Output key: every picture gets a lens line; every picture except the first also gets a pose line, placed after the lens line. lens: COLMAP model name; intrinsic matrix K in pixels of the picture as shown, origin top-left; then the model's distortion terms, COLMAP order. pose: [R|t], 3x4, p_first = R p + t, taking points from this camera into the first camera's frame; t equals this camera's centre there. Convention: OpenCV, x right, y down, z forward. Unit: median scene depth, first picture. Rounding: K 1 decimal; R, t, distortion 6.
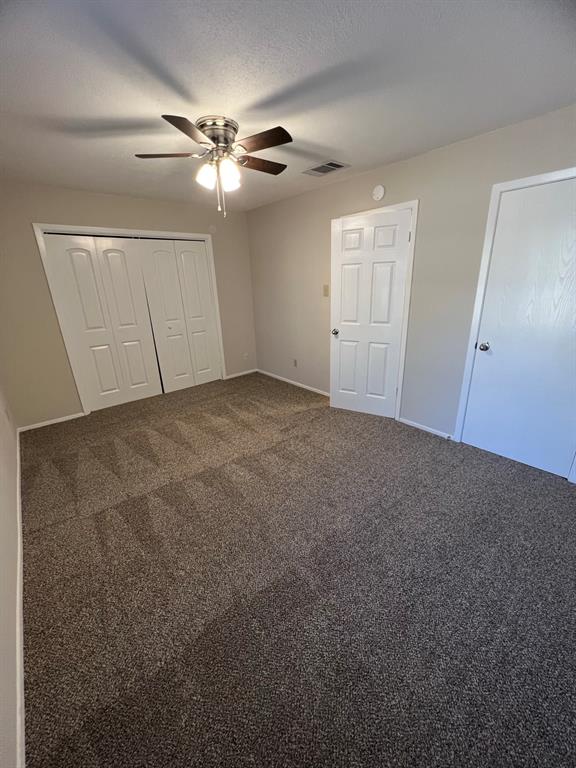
lens RADIAL K [[306.6, 0, 289.2], [0, 306.6, 382.9], [0, 0, 1]] dist [-0.001689, 0.000518]
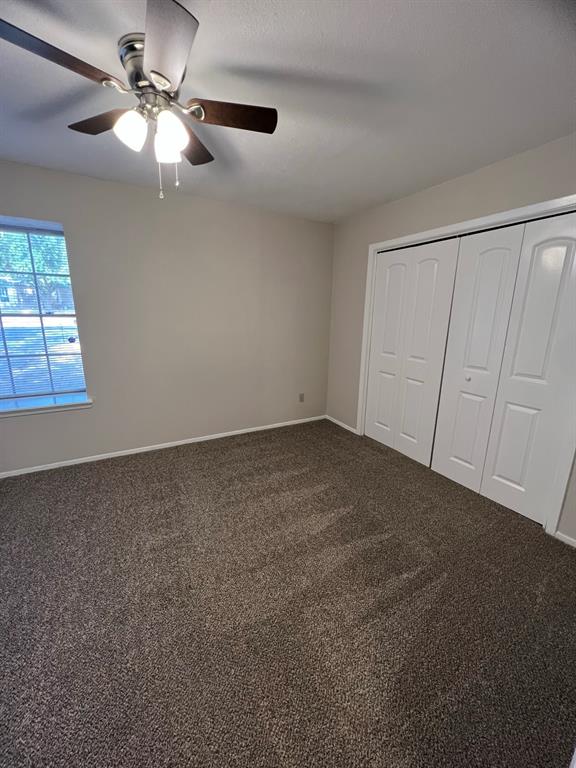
lens RADIAL K [[306.6, 0, 289.2], [0, 306.6, 382.9], [0, 0, 1]] dist [-0.001689, 0.000518]
pose [[-0.200821, 0.248743, -0.947522, 0.268555], [-0.330967, 0.893126, 0.304609, -0.271933], [0.922026, 0.374771, -0.097033, 0.850177]]
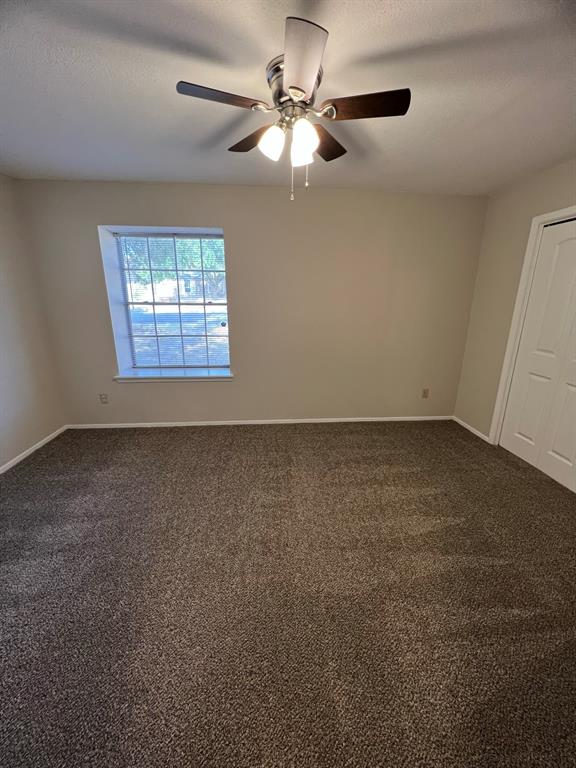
lens RADIAL K [[306.6, 0, 289.2], [0, 306.6, 382.9], [0, 0, 1]] dist [-0.001689, 0.000518]
pose [[-0.586482, 0.243571, -0.772471, 0.275681], [-0.257260, 0.848310, 0.462803, -0.289425], [0.768021, 0.470152, -0.434858, 0.882836]]
